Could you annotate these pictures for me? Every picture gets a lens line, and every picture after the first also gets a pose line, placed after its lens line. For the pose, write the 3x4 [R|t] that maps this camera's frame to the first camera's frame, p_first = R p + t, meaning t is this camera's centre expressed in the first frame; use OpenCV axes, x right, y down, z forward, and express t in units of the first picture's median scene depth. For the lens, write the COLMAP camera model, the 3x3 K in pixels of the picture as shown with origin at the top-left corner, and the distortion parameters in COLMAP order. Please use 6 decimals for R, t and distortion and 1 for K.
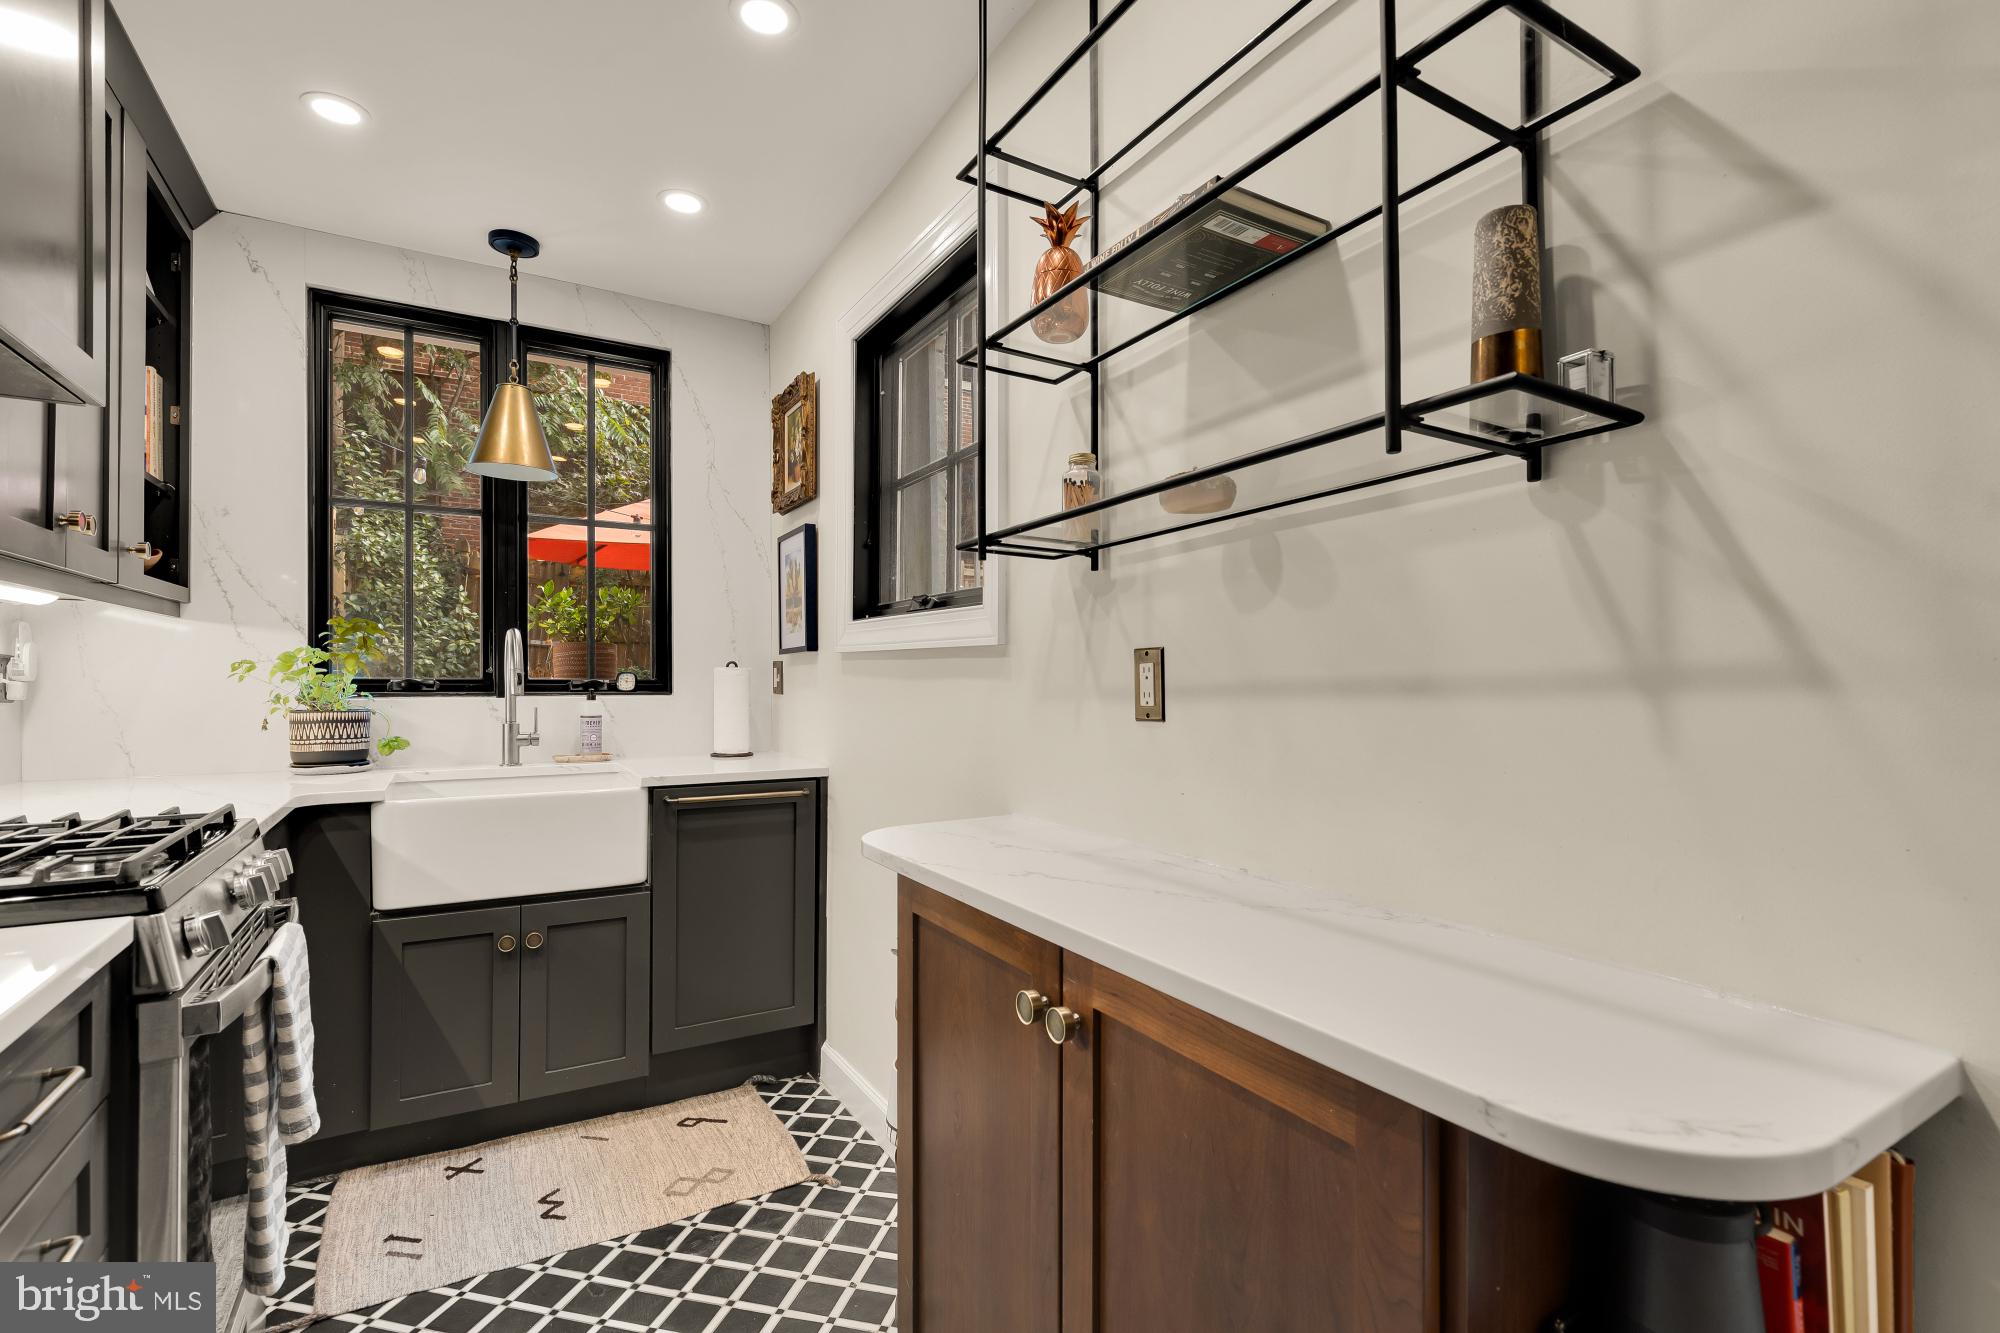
lens RADIAL K [[915.7, 0, 1001.7], [0, 915.7, 678.5], [0, 0, 1]] dist [0.008769, -0.000139]
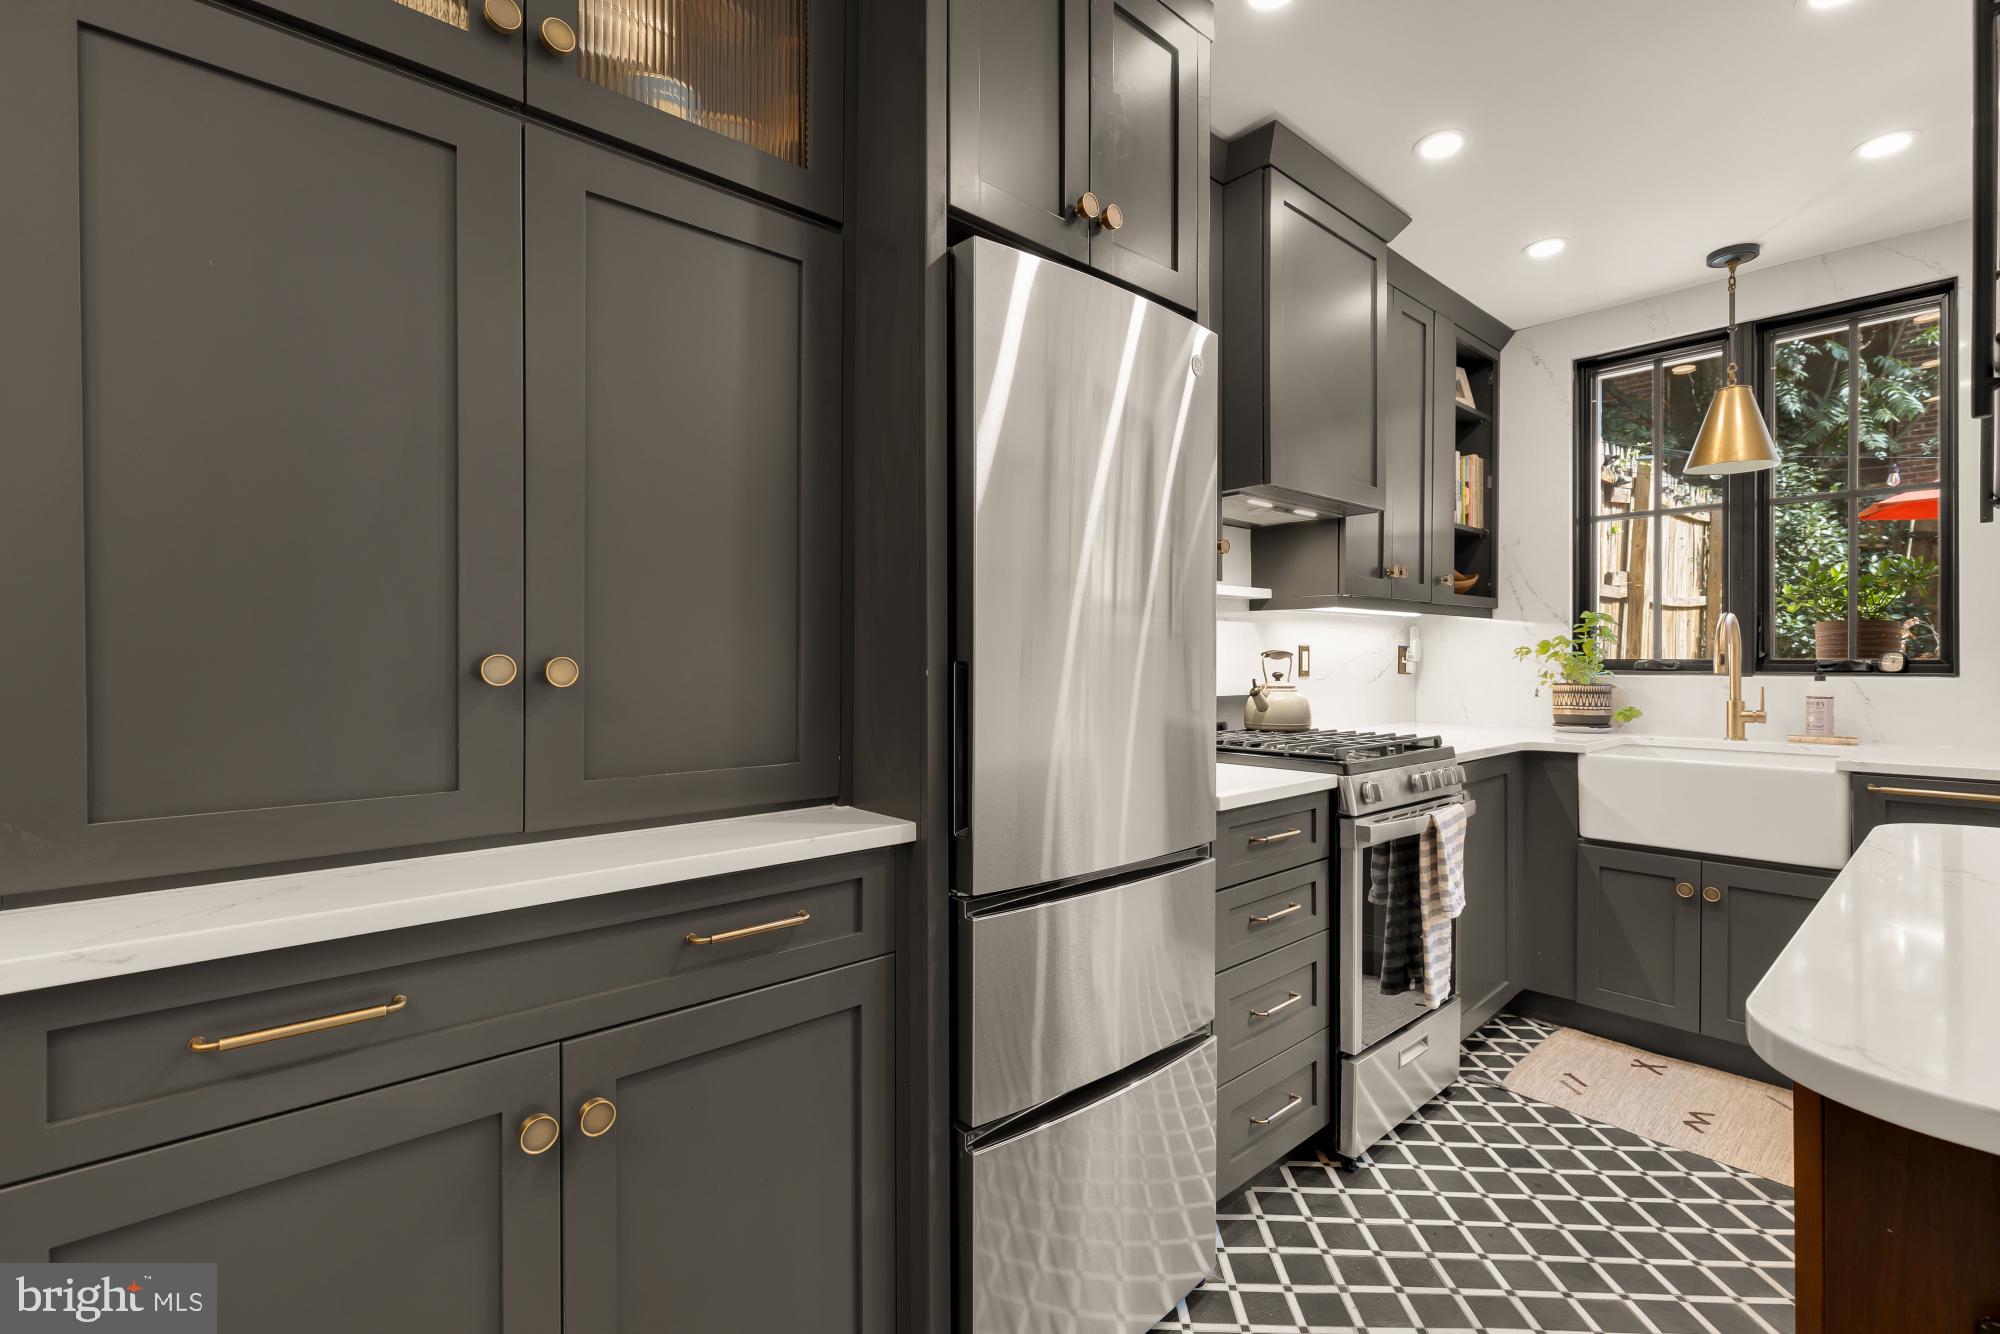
lens RADIAL K [[915.7, 0, 1001.1], [0, 915.7, 666.3], [0, 0, 1]] dist [0.008769, -0.000139]
pose [[0.199495, 0.003949, -0.979891, 0.387451], [0.003506, 0.999983, 0.004744, 0.000825], [0.979893, -0.004382, 0.199478, -0.060783]]
